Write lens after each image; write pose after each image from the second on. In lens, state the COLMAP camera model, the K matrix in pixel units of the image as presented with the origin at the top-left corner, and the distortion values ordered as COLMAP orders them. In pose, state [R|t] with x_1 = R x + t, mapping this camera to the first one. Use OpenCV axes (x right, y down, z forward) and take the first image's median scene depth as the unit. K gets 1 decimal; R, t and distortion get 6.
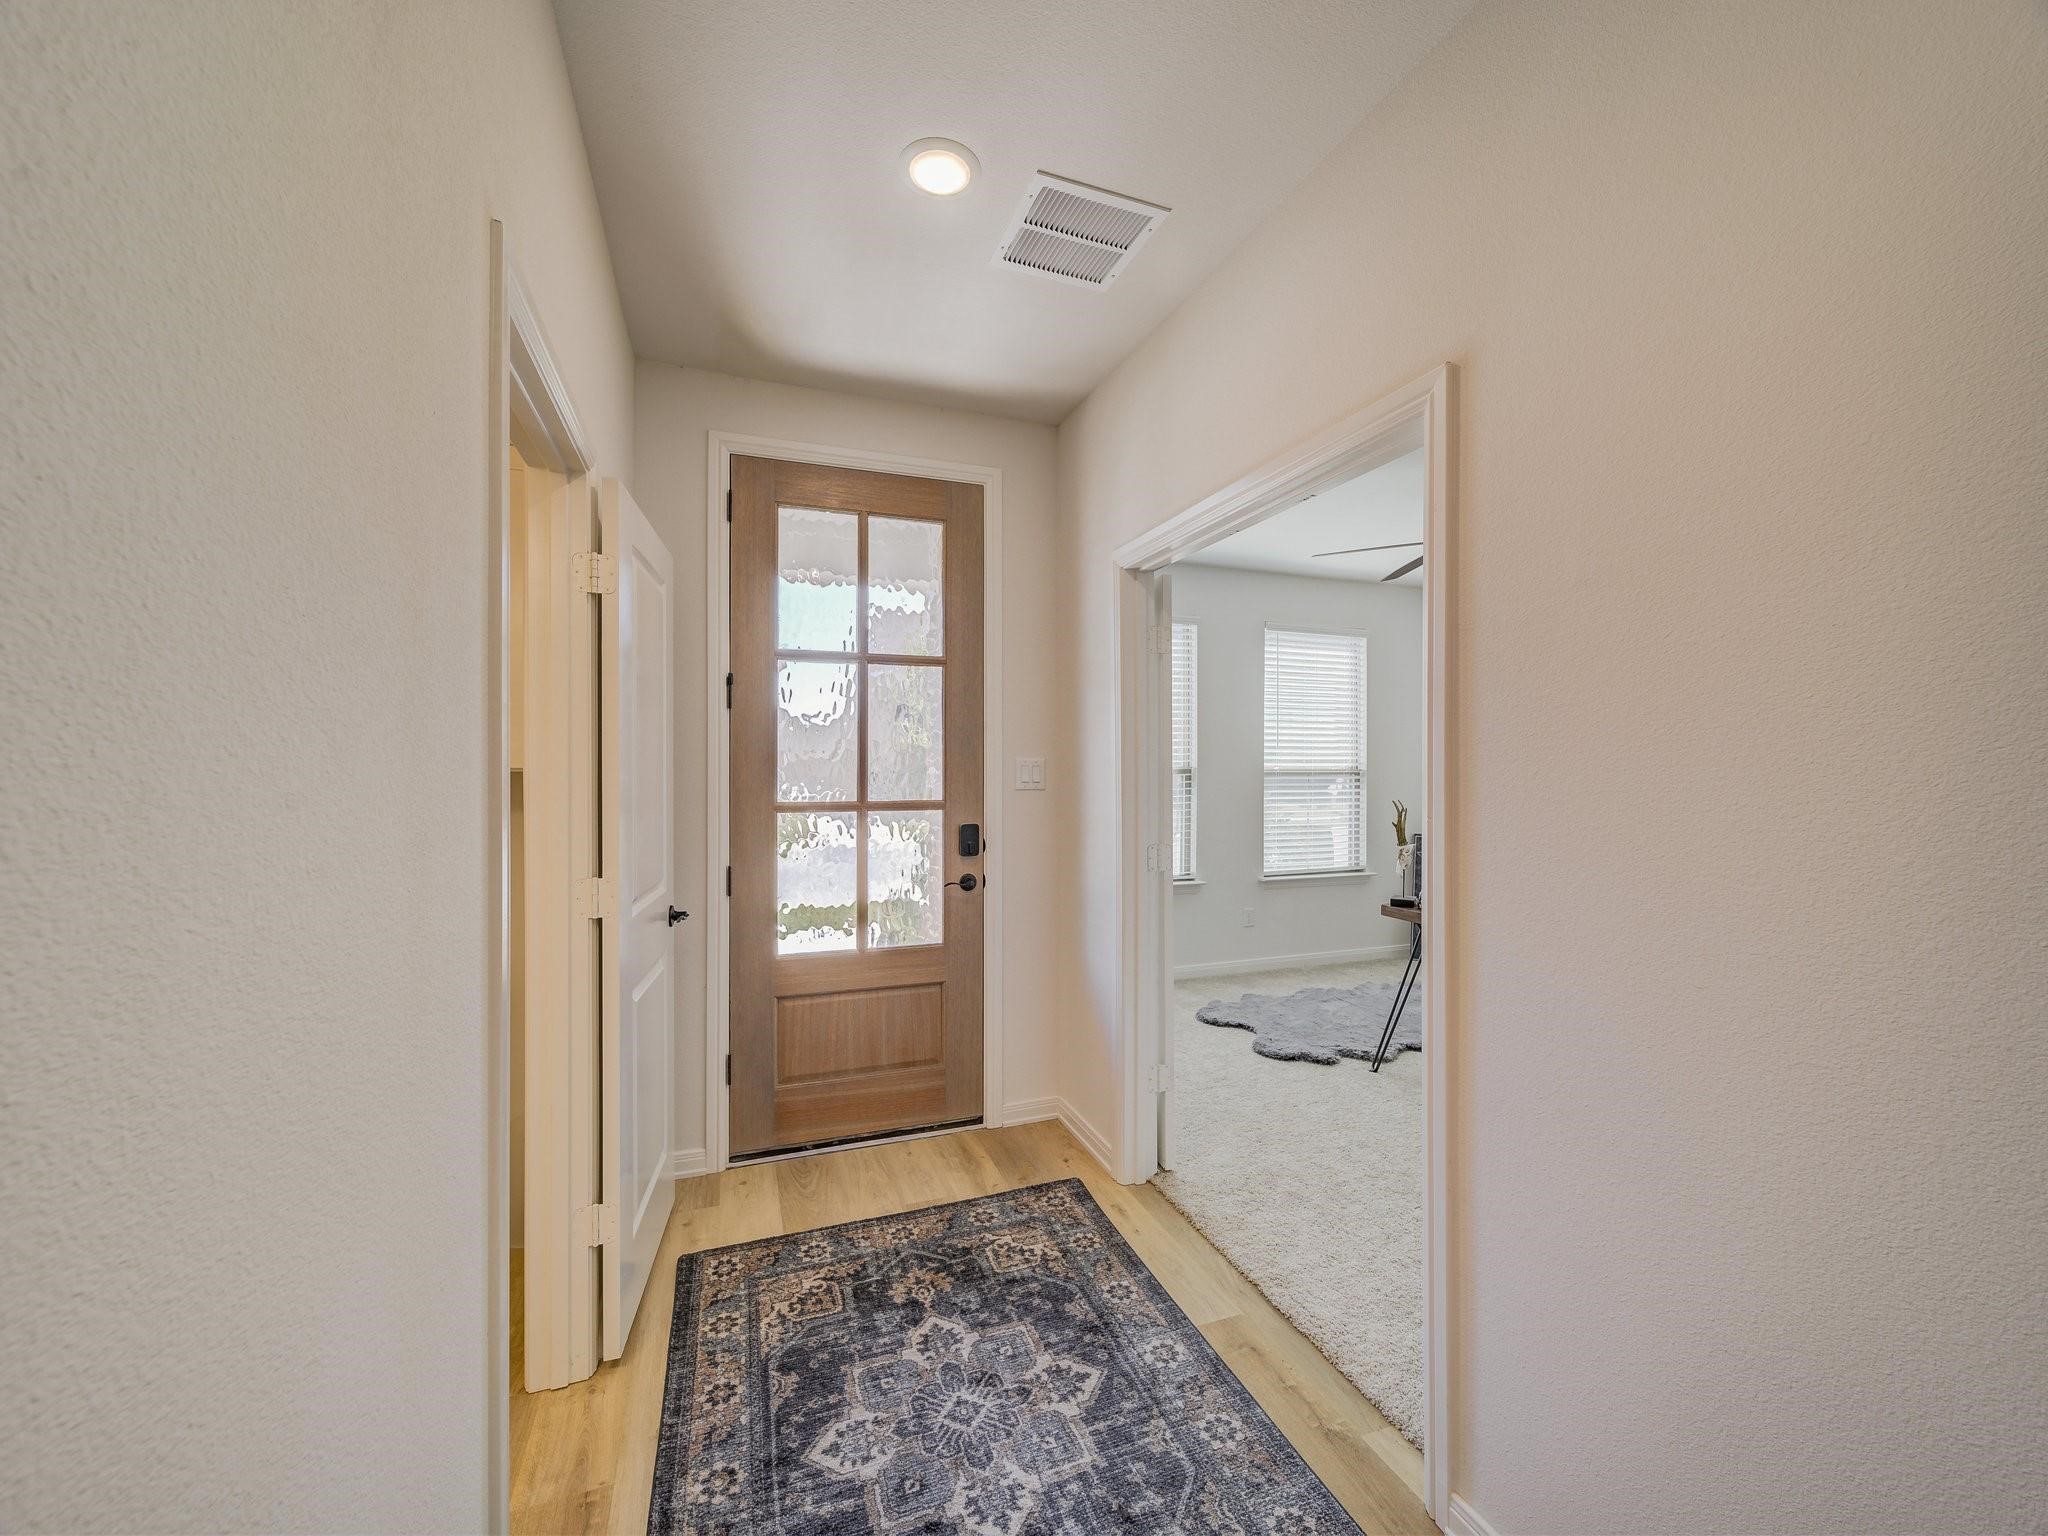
lens RADIAL K [[804.4, 0, 1022.3], [0, 804.4, 767.0], [0, 0, 1]] dist [0.000122, -0.000039]
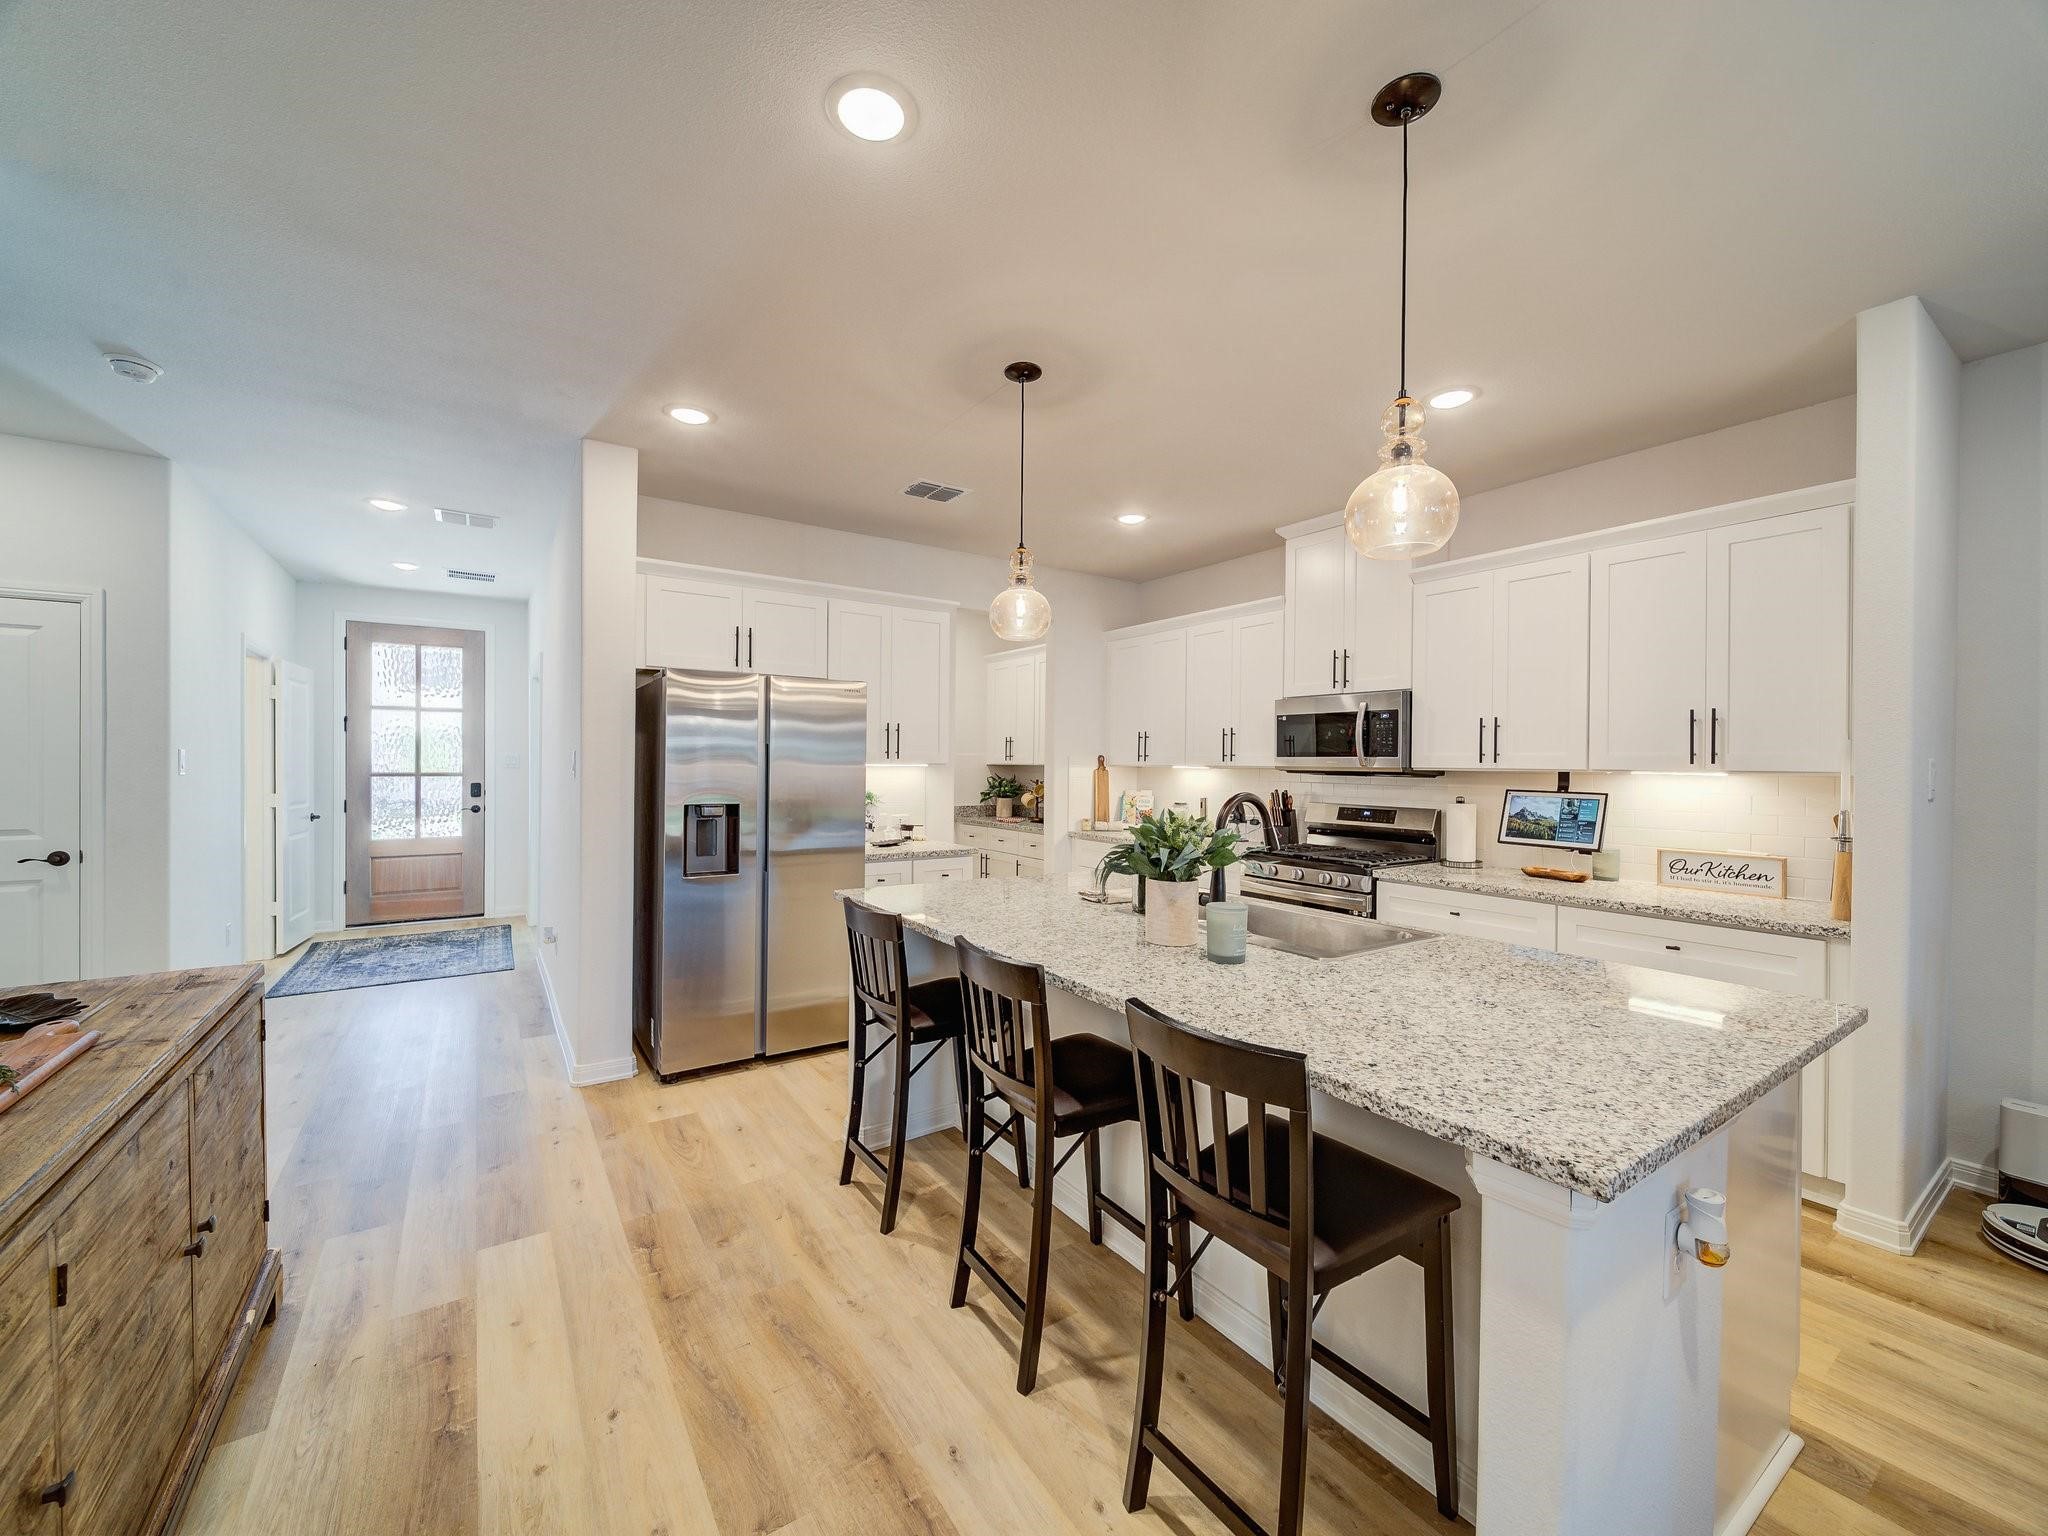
lens RADIAL K [[804.4, 0, 1029.8], [0, 804.4, 767.8], [0, 0, 1]] dist [0.000122, -0.000039]
pose [[0.966864, 0.001242, 0.255287, 0.891263], [-0.002441, 0.999987, 0.004382, 0.016125], [-0.255279, -0.004860, 0.966855, -1.632244]]
